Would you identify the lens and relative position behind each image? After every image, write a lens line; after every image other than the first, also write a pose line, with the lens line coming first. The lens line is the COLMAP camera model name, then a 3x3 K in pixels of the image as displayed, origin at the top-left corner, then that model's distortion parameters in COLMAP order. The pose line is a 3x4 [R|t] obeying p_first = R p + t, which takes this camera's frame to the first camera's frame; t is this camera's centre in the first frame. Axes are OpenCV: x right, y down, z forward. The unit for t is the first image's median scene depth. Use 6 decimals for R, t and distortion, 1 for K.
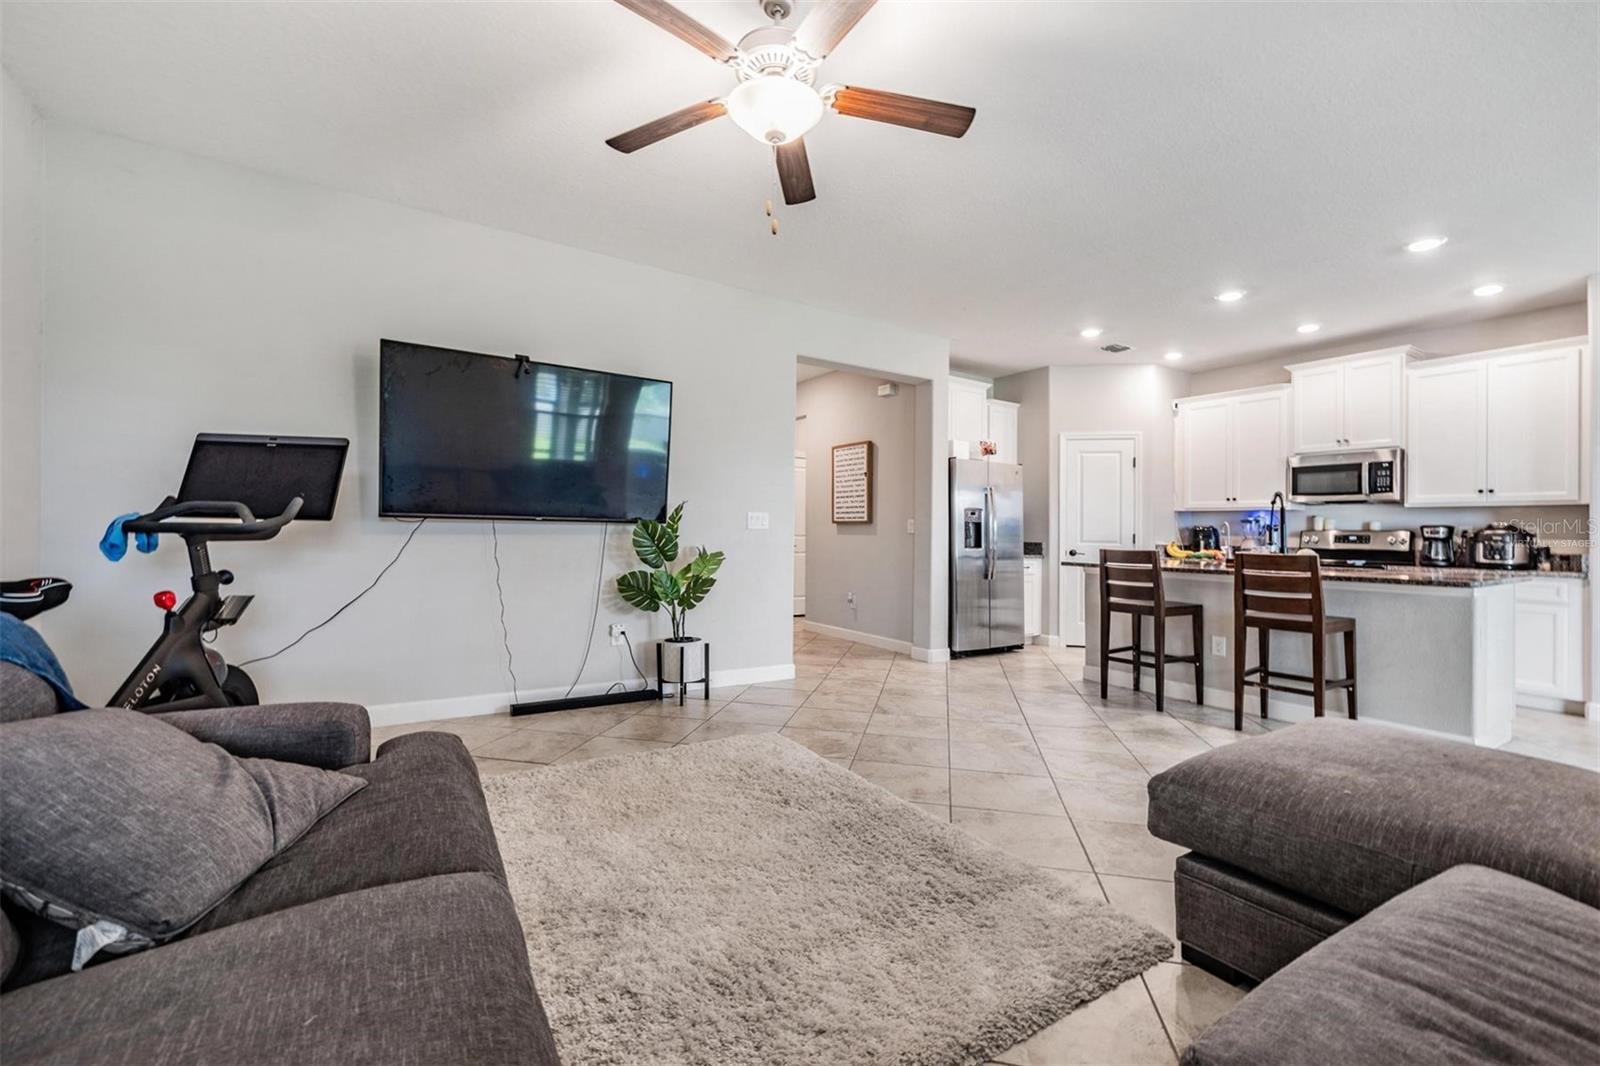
lens RADIAL K [[677.7, 0, 773.7], [0, 677.7, 523.1], [0, 0, 1]] dist [-0.008219, -0.000023]
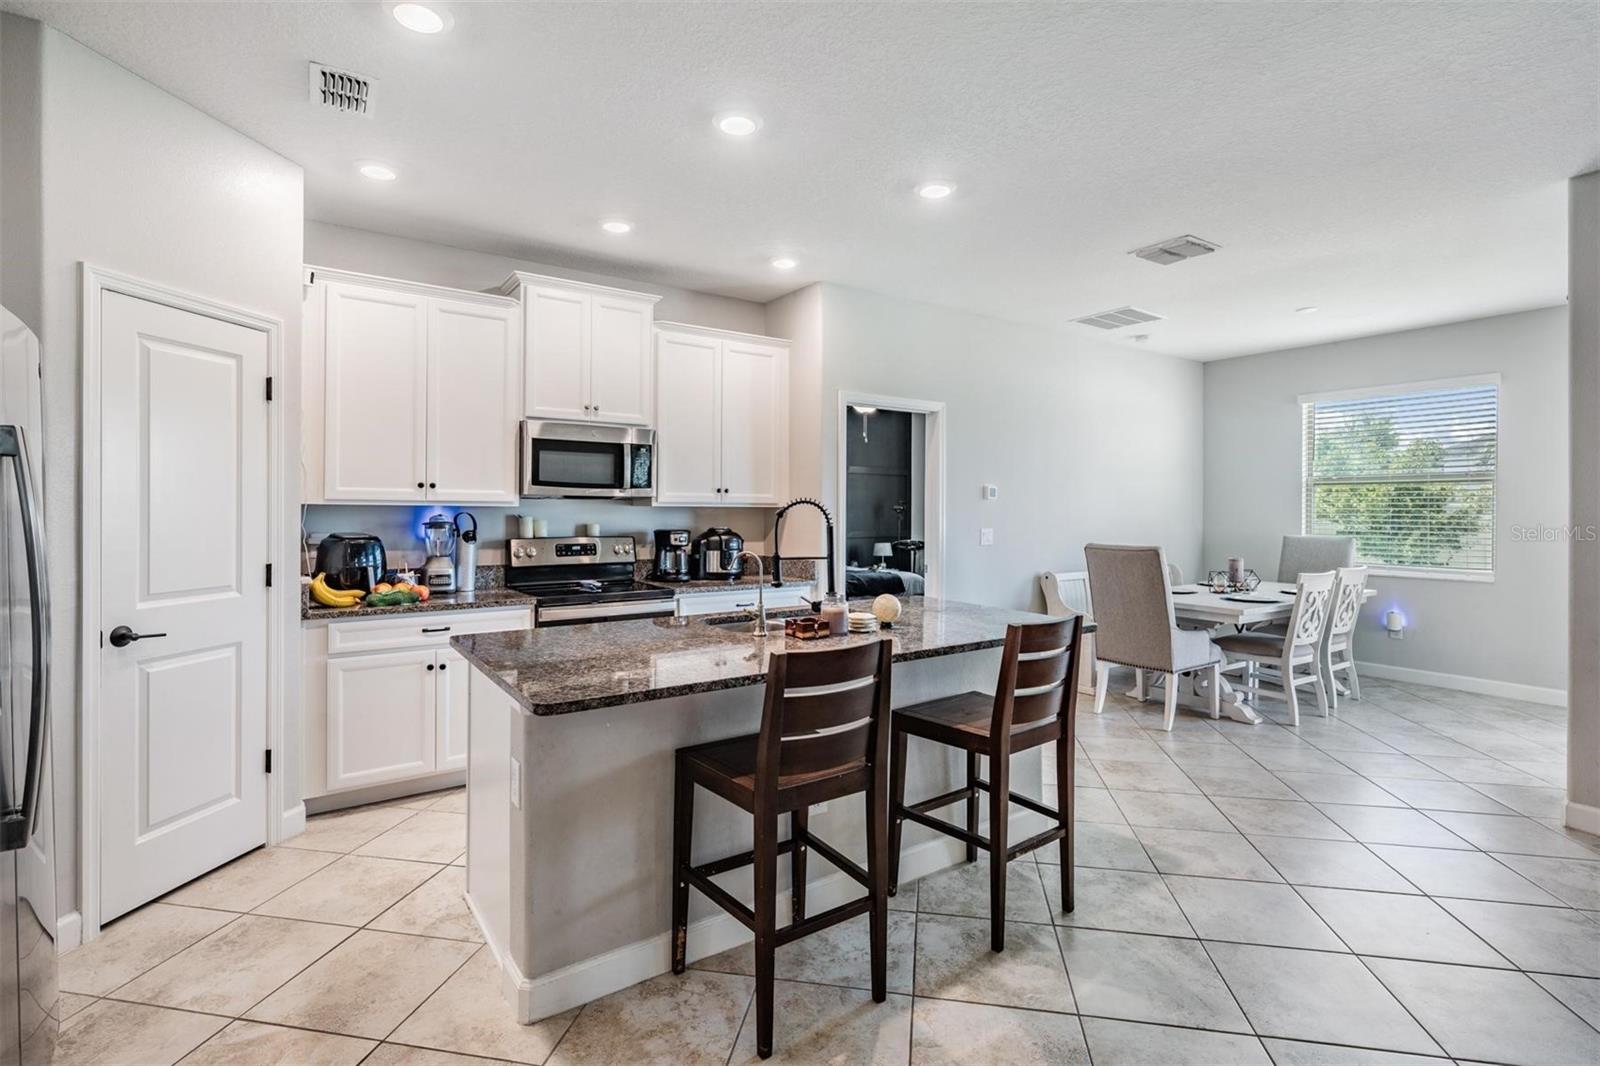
lens RADIAL K [[759.4, 0, 796.5], [0, 759.4, 507.9], [0, 0, 1]] dist [0.000796, -0.000345]
pose [[-0.053434, -0.018863, 0.998393, 0.066705], [-0.022174, 0.999597, 0.017699, -0.040657], [-0.998325, -0.021193, -0.053831, 0.864667]]
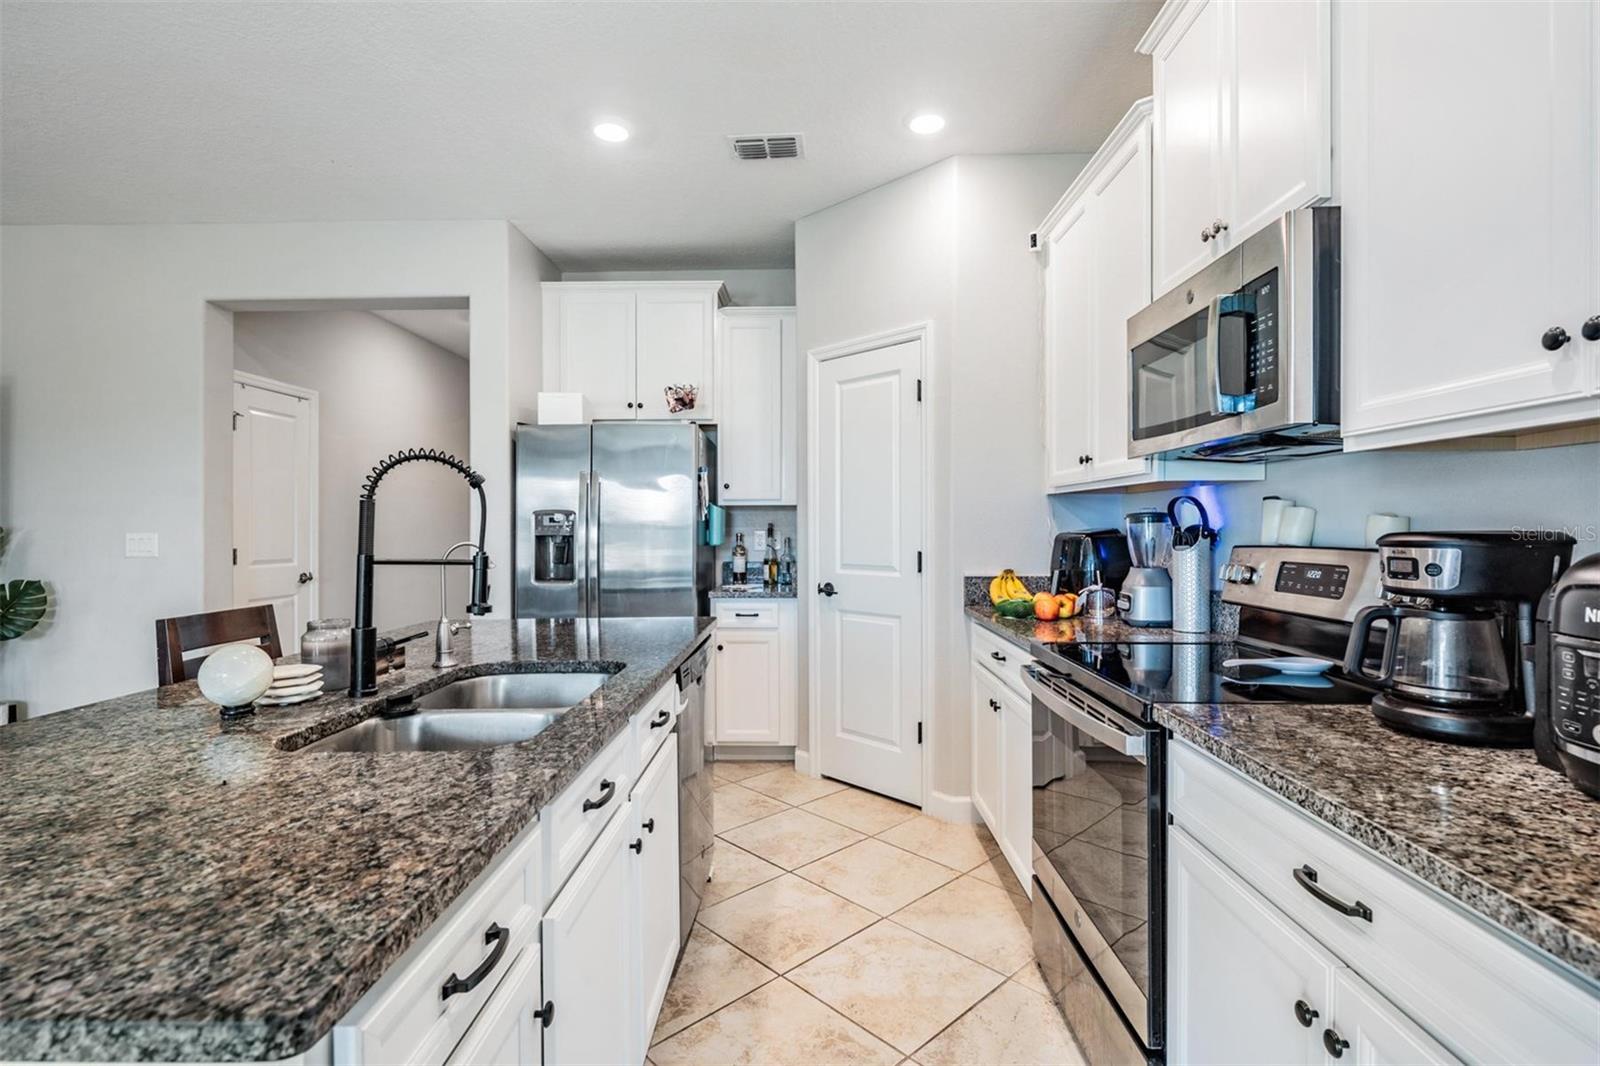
lens RADIAL K [[746.1, 0, 795.3], [0, 746.1, 529.8], [0, 0, 1]] dist [0.000496, 0.000062]
pose [[0.836219, -0.019938, -0.548033, 0.901303], [0.028689, 0.999561, 0.007411, -0.004903], [0.547645, -0.021920, 0.836424, 0.664687]]
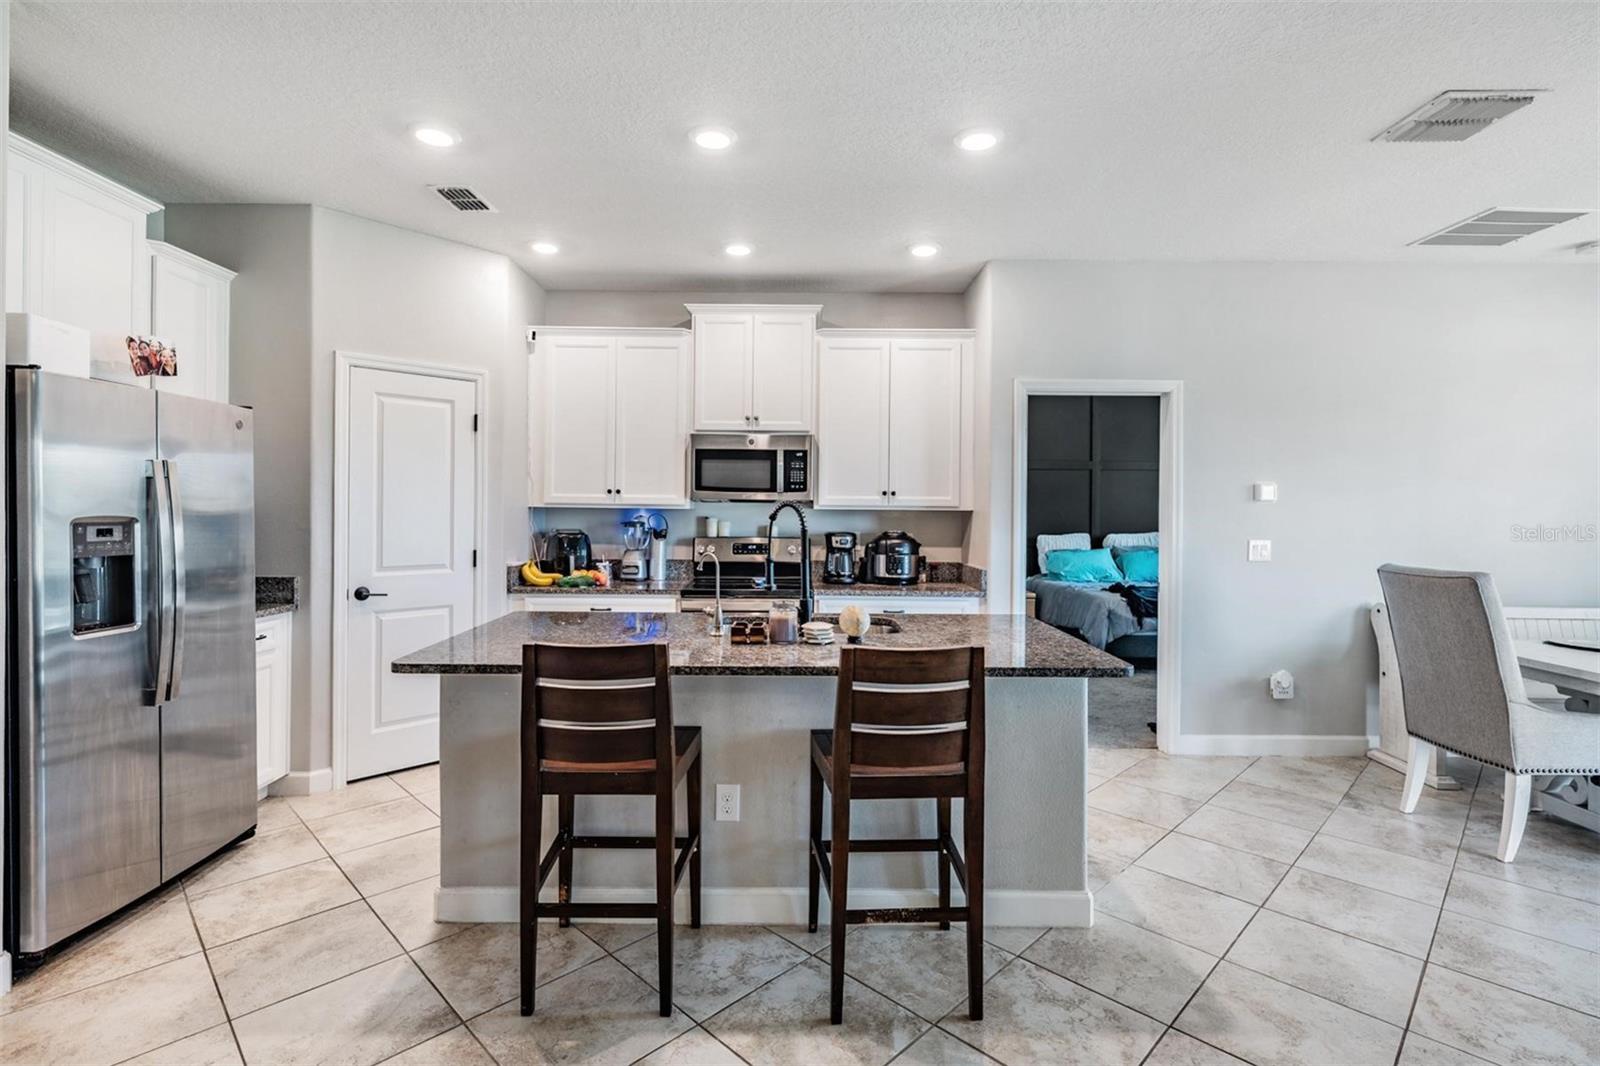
lens RADIAL K [[757.2, 0, 791.5], [0, 757.2, 508.0], [0, 0, 1]] dist [-0.000079, 0.000143]
pose [[0.525179, -0.013168, 0.850890, 0.164167], [-0.012144, 0.999662, 0.022966, -0.045075], [-0.850905, -0.022394, 0.524842, 0.544329]]
